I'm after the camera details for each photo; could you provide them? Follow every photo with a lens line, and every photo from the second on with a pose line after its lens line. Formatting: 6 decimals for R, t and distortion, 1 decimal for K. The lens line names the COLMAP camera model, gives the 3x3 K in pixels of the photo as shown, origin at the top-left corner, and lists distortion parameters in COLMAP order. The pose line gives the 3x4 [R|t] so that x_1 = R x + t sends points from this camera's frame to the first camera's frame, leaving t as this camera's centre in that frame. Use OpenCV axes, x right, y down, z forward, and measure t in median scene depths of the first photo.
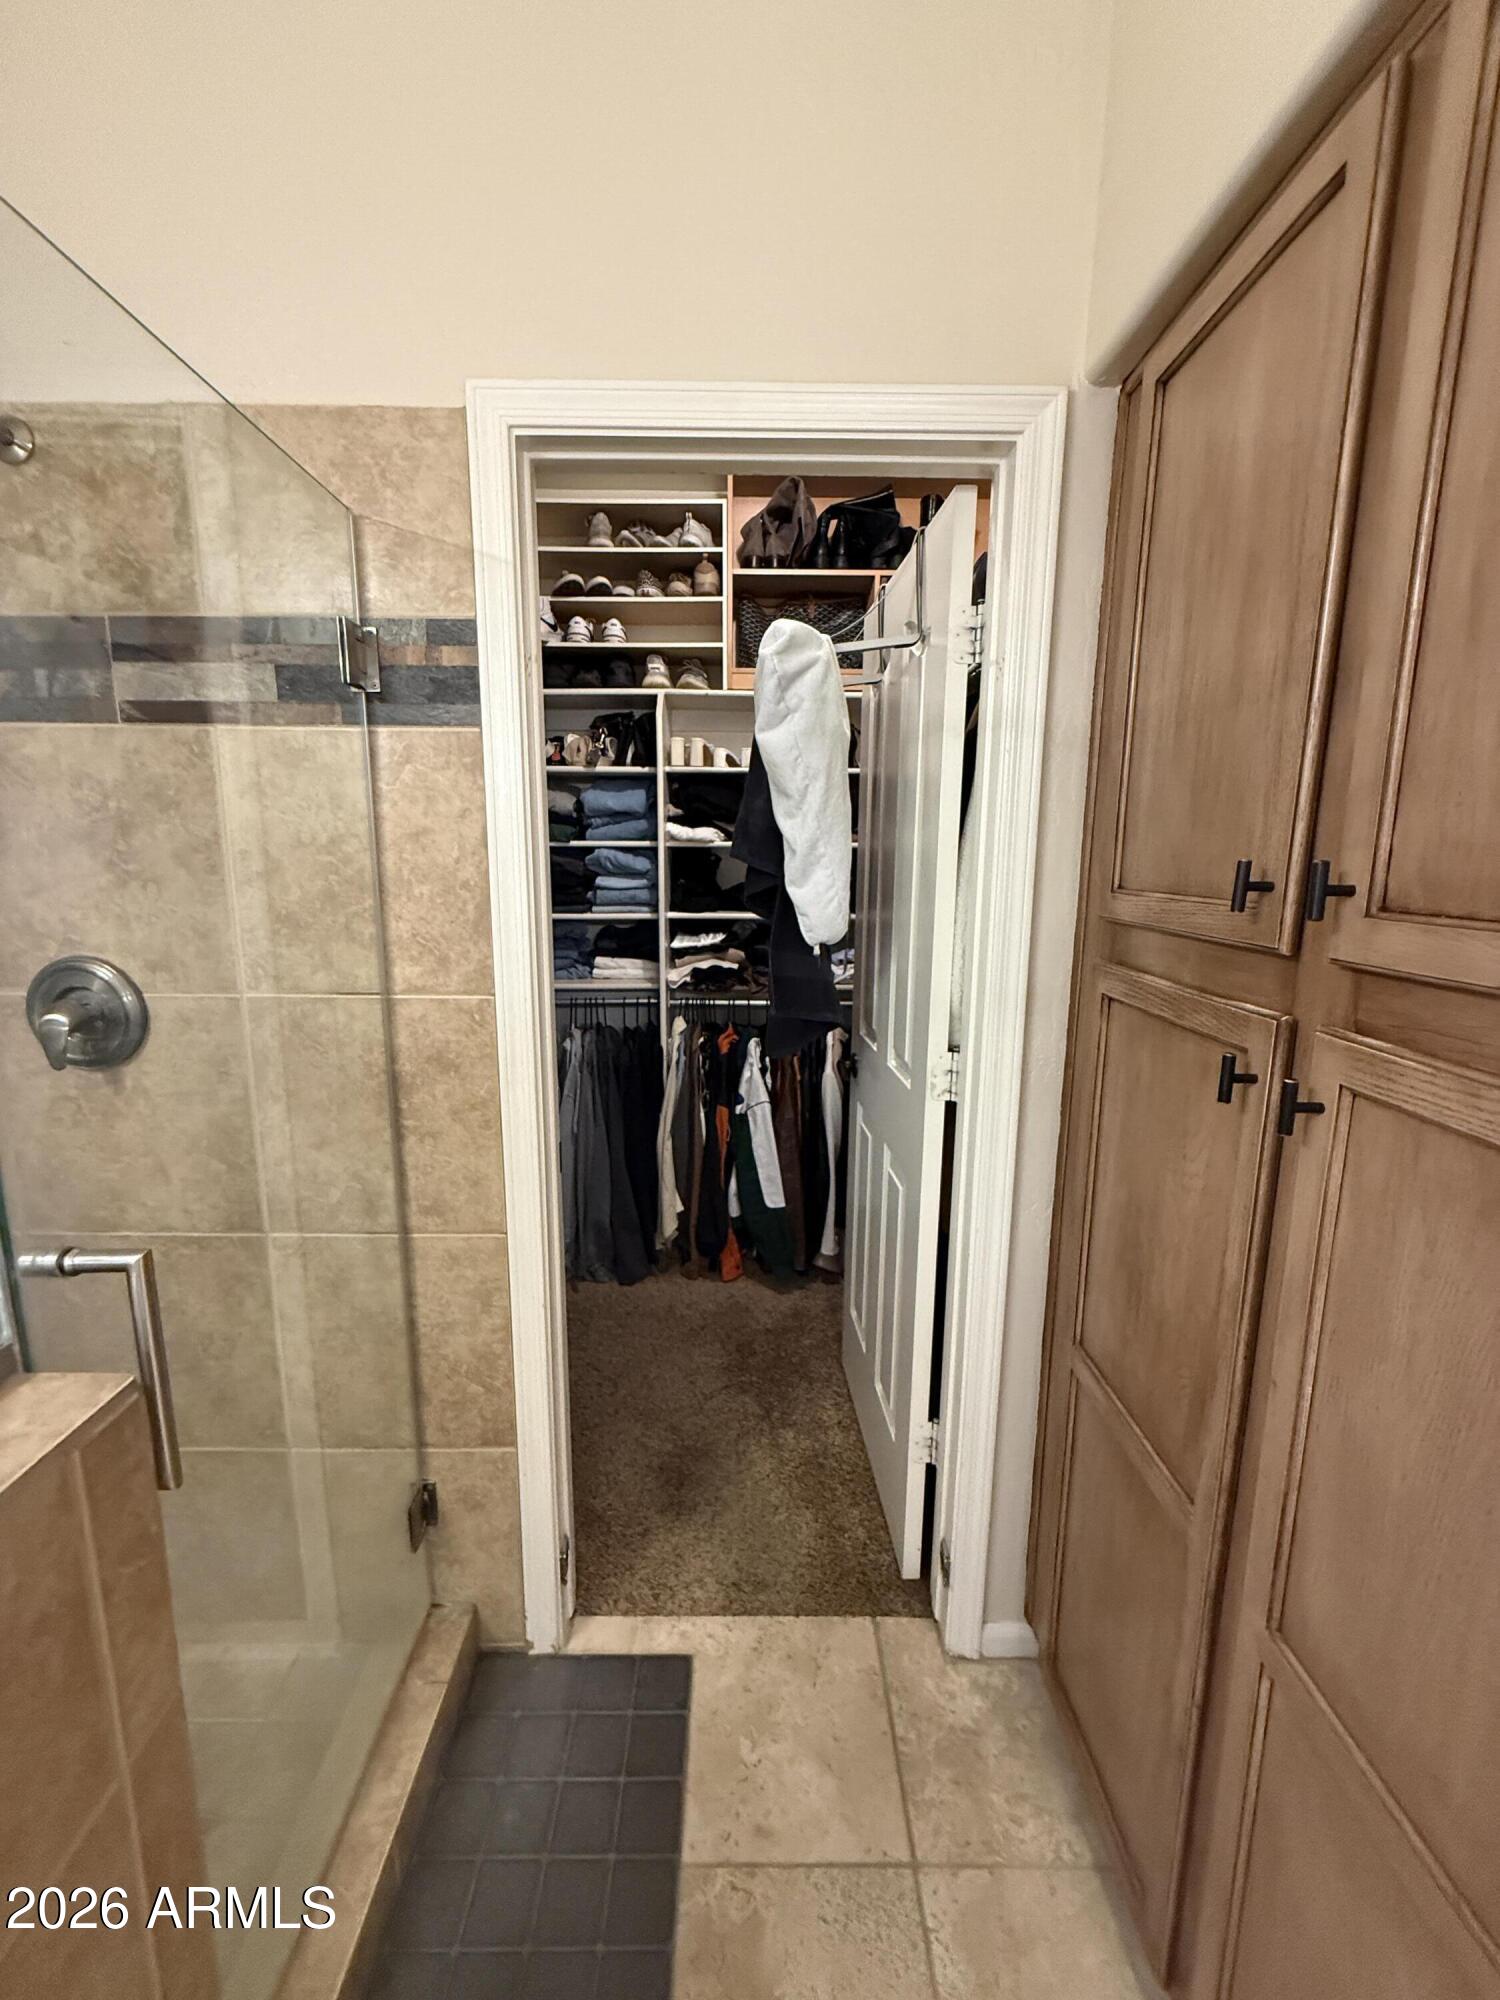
lens RADIAL K [[800.4, 0, 751.9], [0, 800.4, 996.3], [0, 0, 1]] dist [-0.000478, -0.000533]
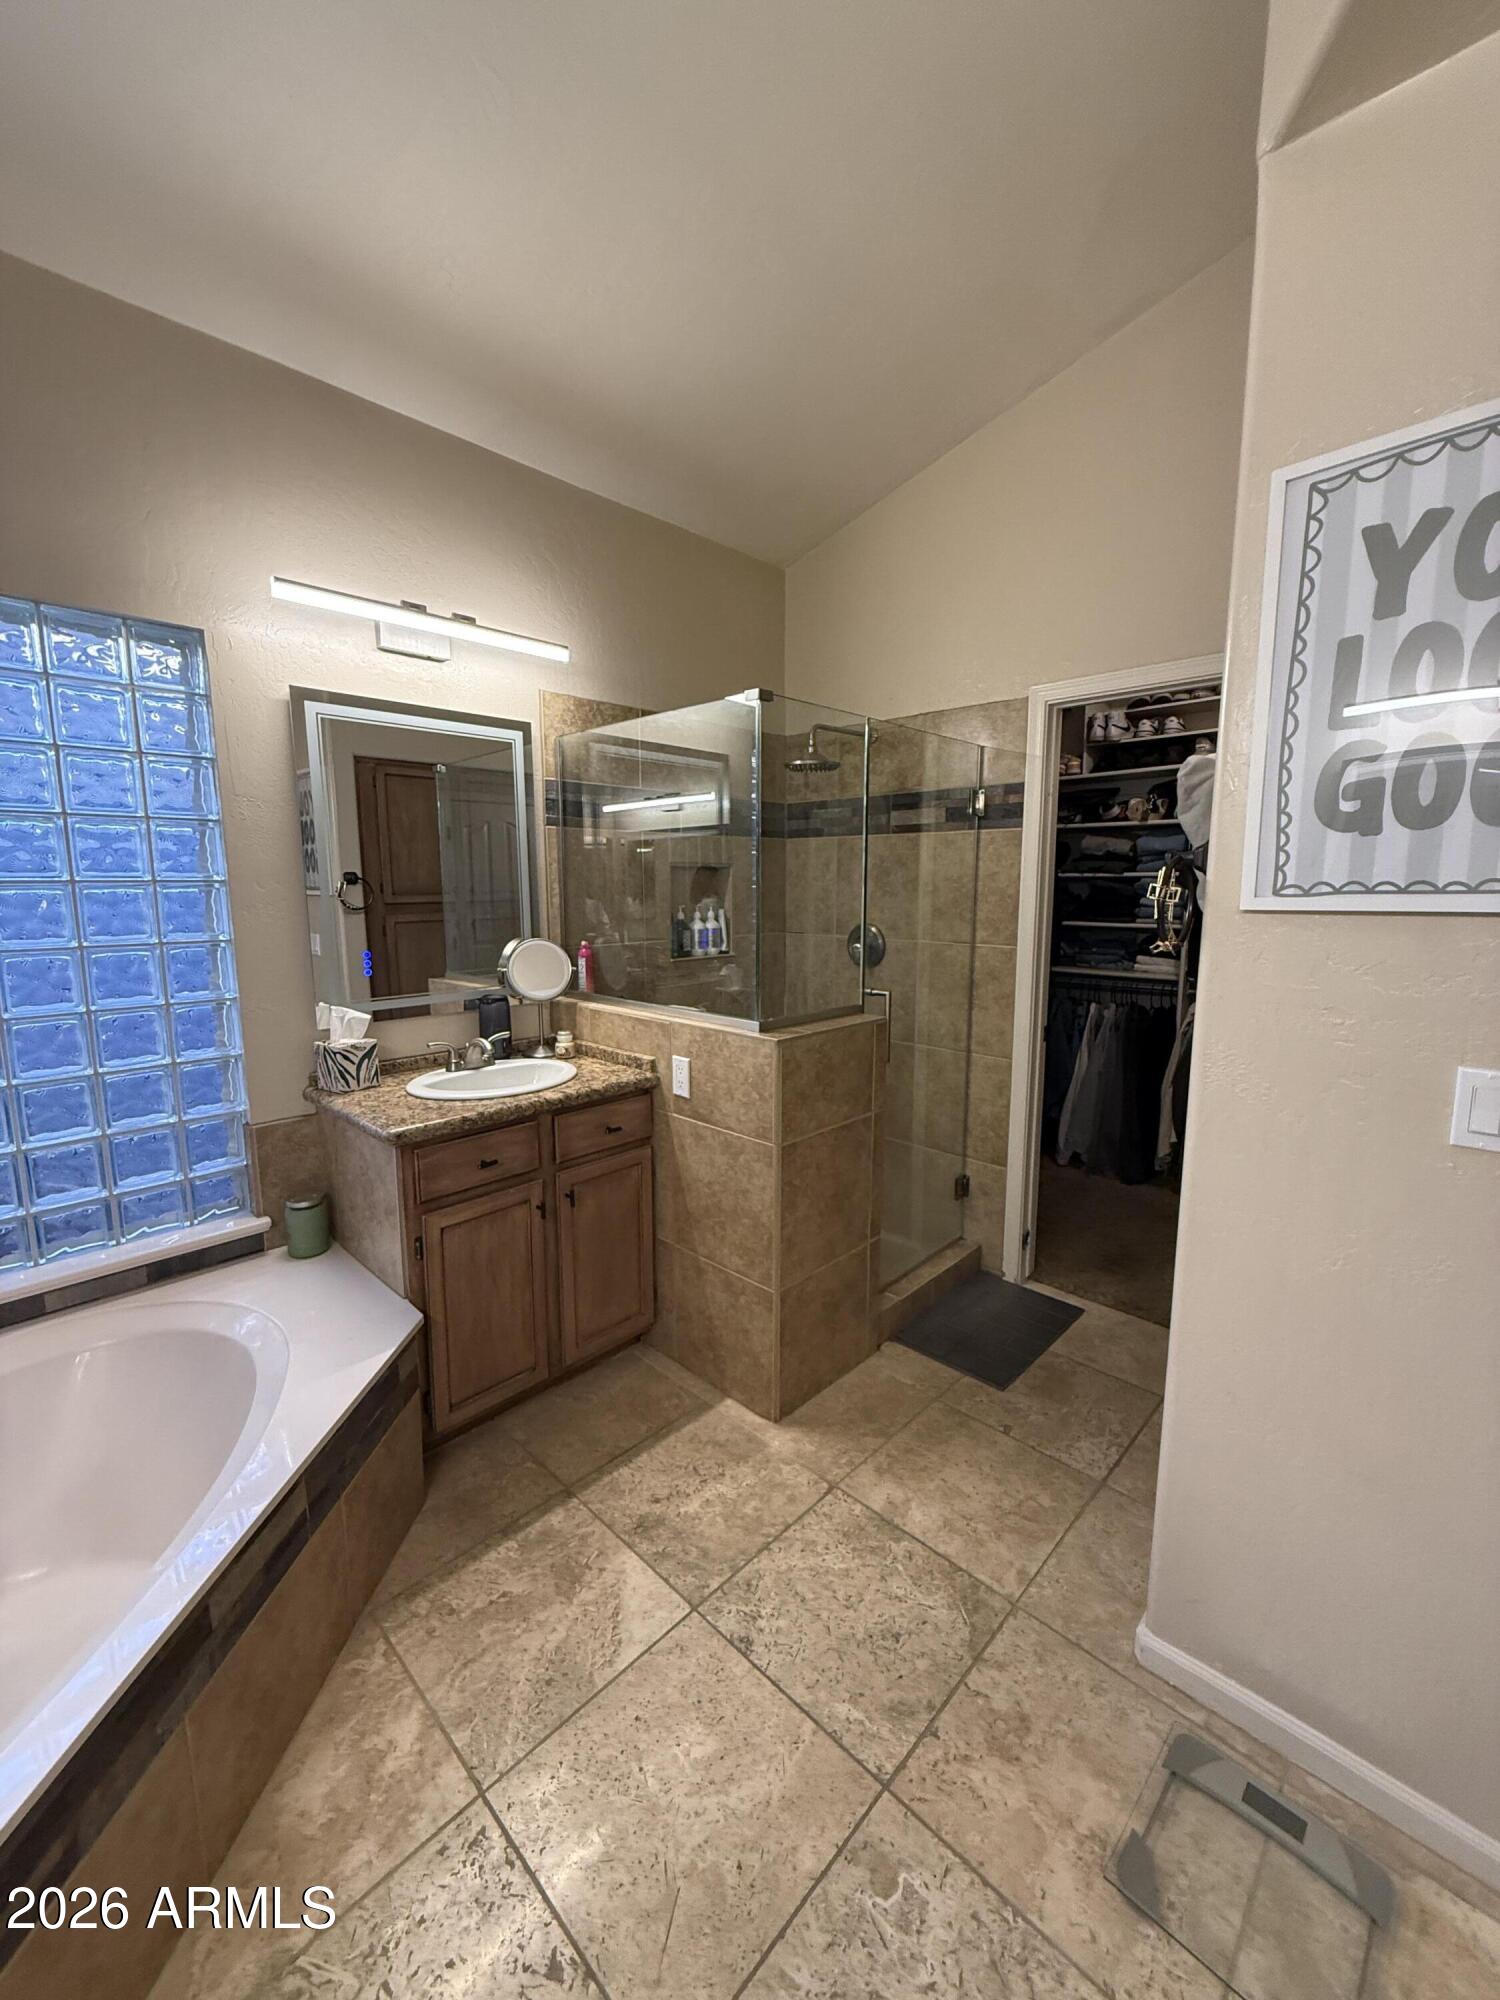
lens RADIAL K [[800.4, 0, 749.2], [0, 800.4, 998.4], [0, 0, 1]] dist [-0.000478, -0.000533]
pose [[0.714118, 0.093056, -0.693813, 0.697937], [-0.114700, 0.993284, 0.015165, 0.193269], [0.690564, 0.068751, 0.719996, -1.093959]]
